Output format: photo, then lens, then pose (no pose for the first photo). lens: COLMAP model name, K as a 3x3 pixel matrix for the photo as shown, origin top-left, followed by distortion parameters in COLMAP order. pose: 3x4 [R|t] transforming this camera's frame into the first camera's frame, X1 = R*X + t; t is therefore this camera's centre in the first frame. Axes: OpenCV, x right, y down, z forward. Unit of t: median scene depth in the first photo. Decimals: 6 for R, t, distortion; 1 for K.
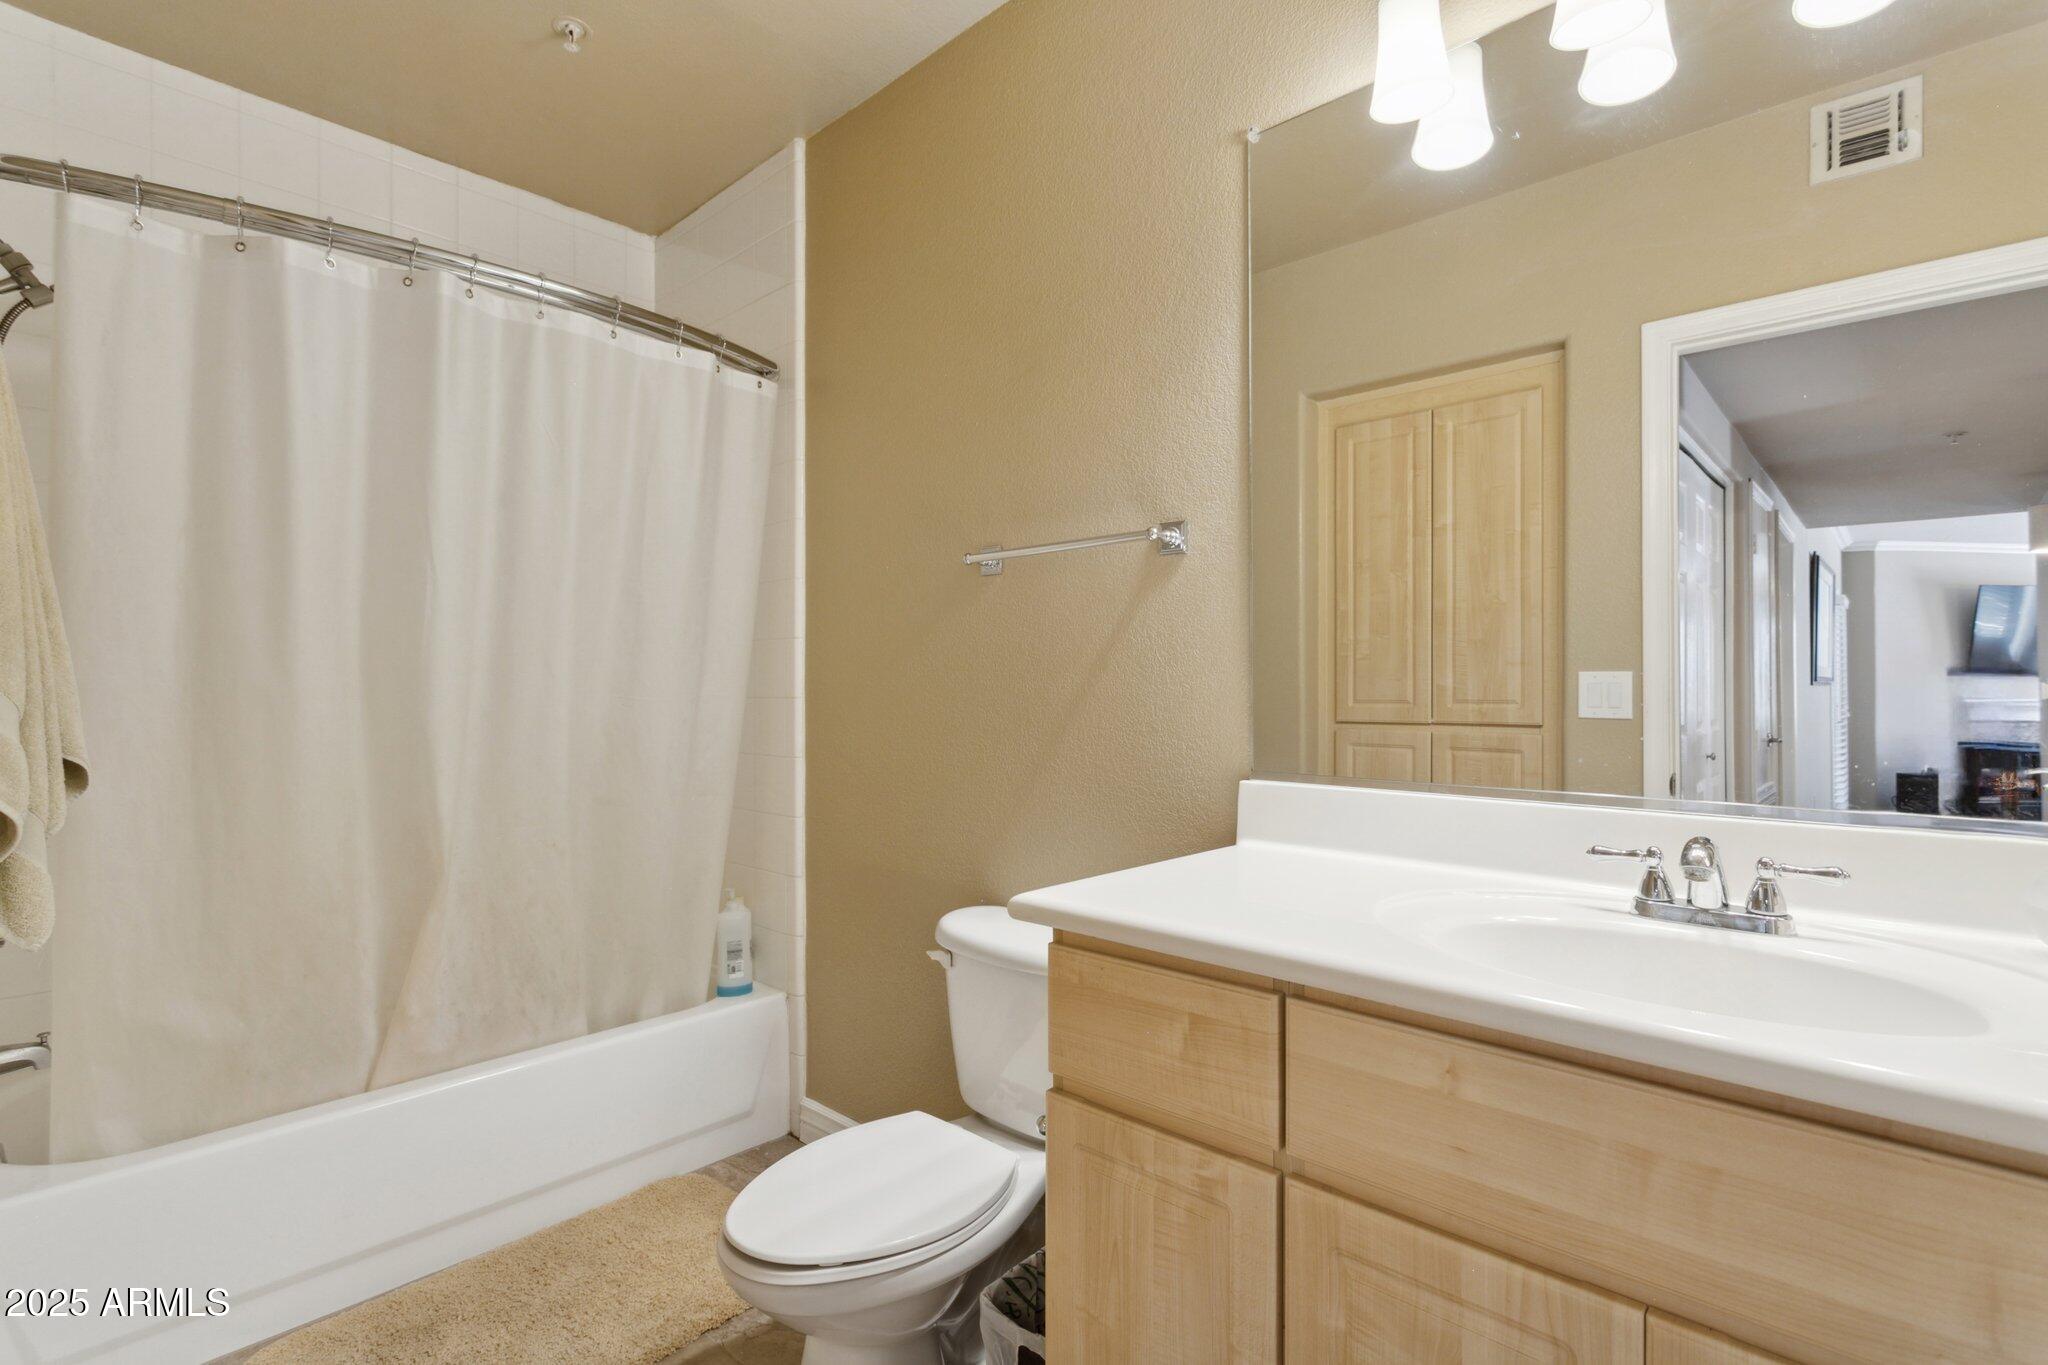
lens RADIAL K [[971.0, 0, 1024.0], [0, 971.0, 682.5], [0, 0, 1]] dist [-0.000042, 0.000034]
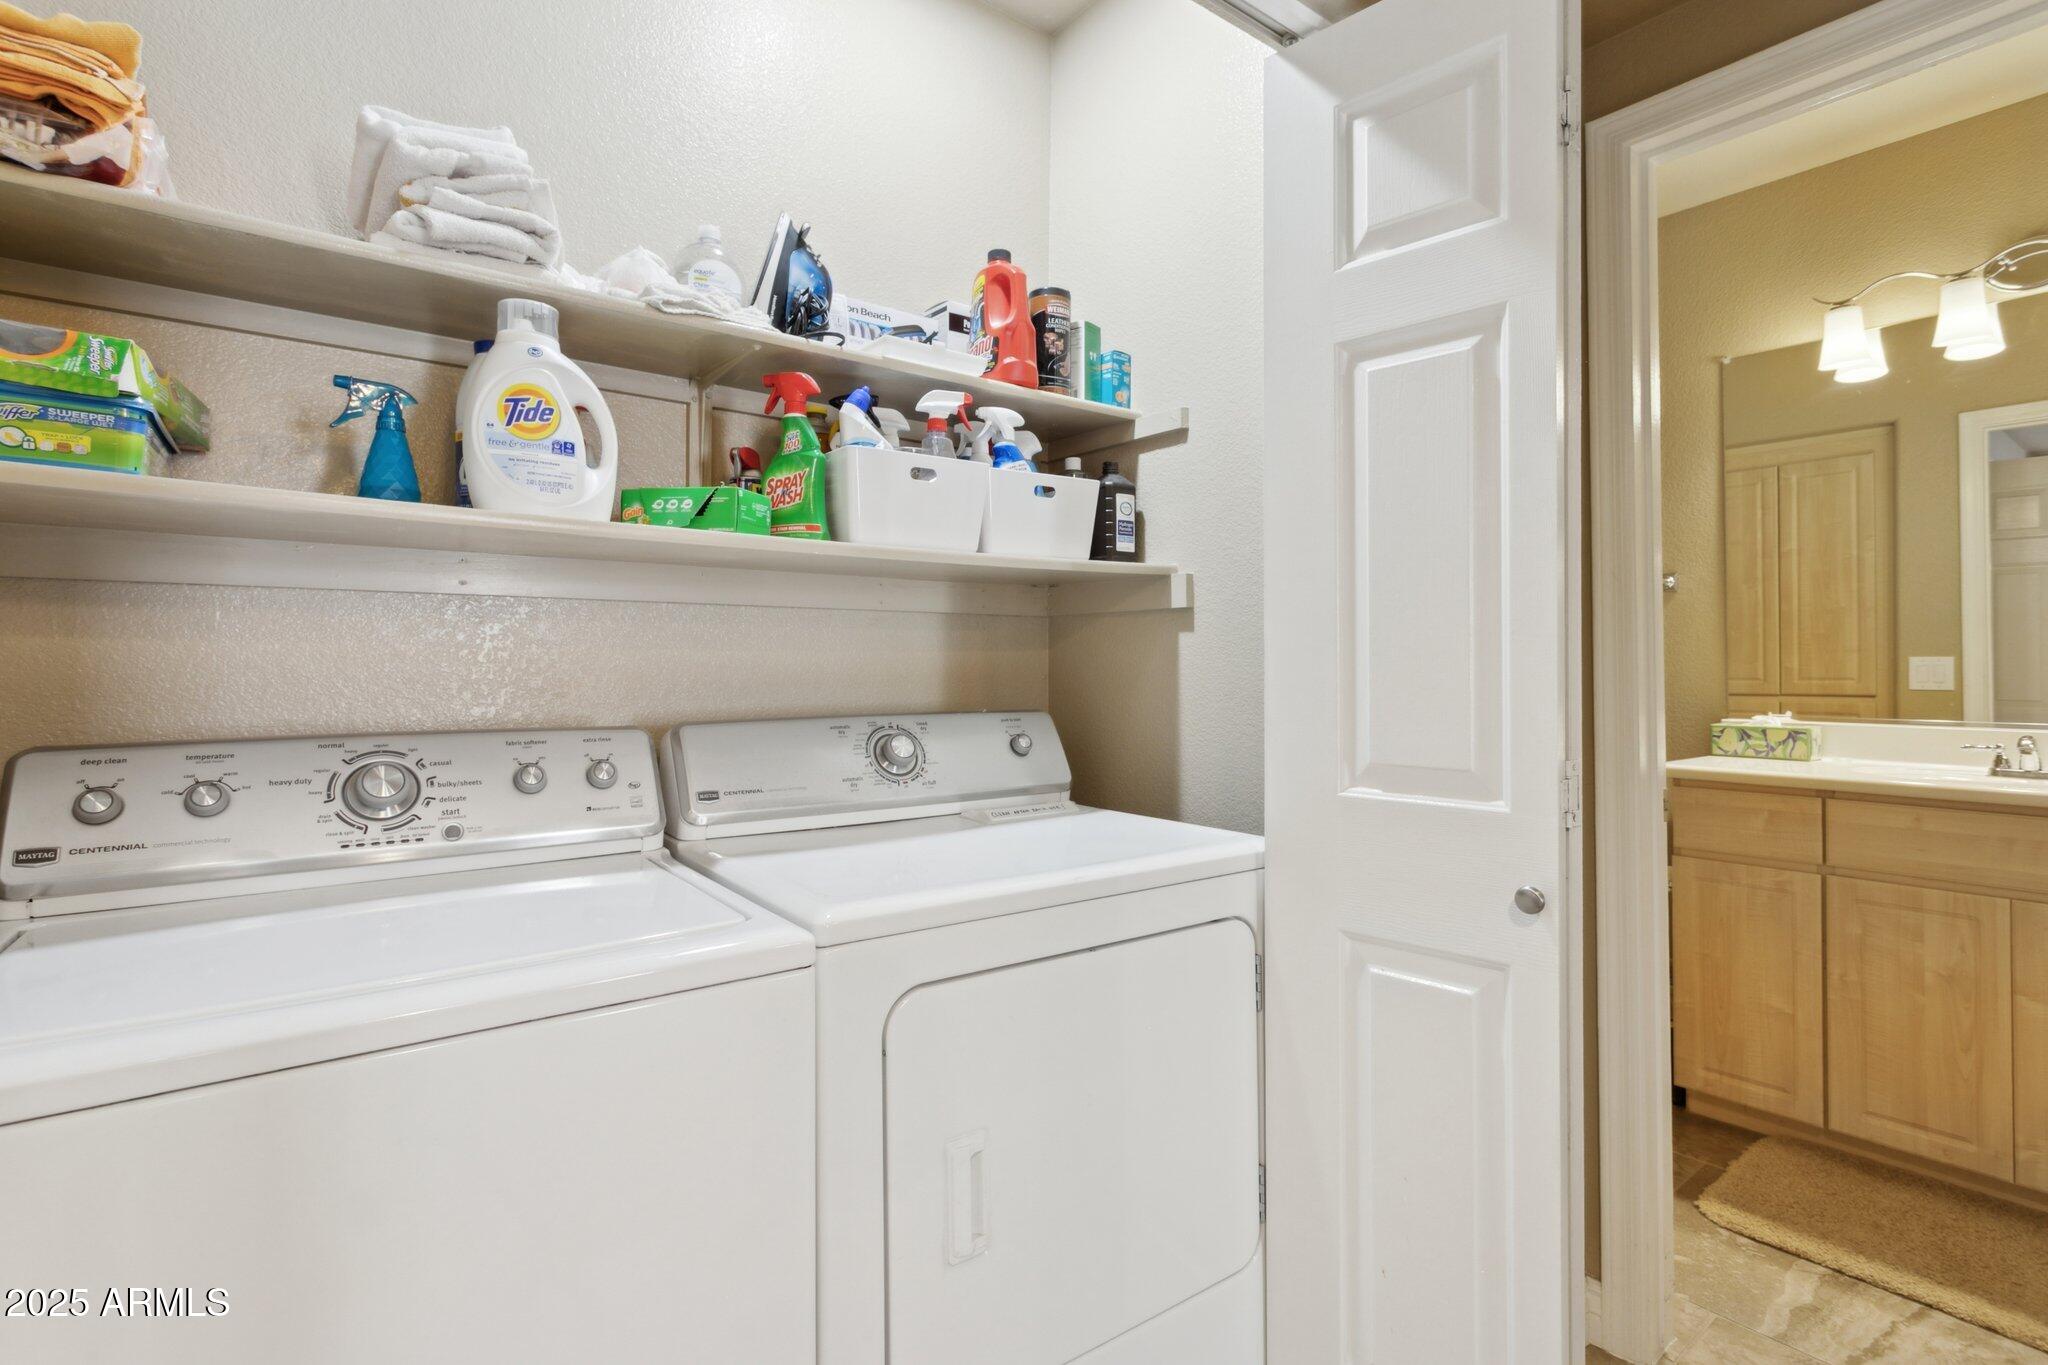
lens RADIAL K [[975.1, 0, 1021.7], [0, 975.1, 658.4], [0, 0, 1]] dist [-0.000217, -0.000259]
pose [[0.986025, -0.002707, -0.166576, -0.740255], [0.001544, 0.999974, -0.007111, -0.001495], [0.166591, 0.006755, 0.986003, -0.975688]]
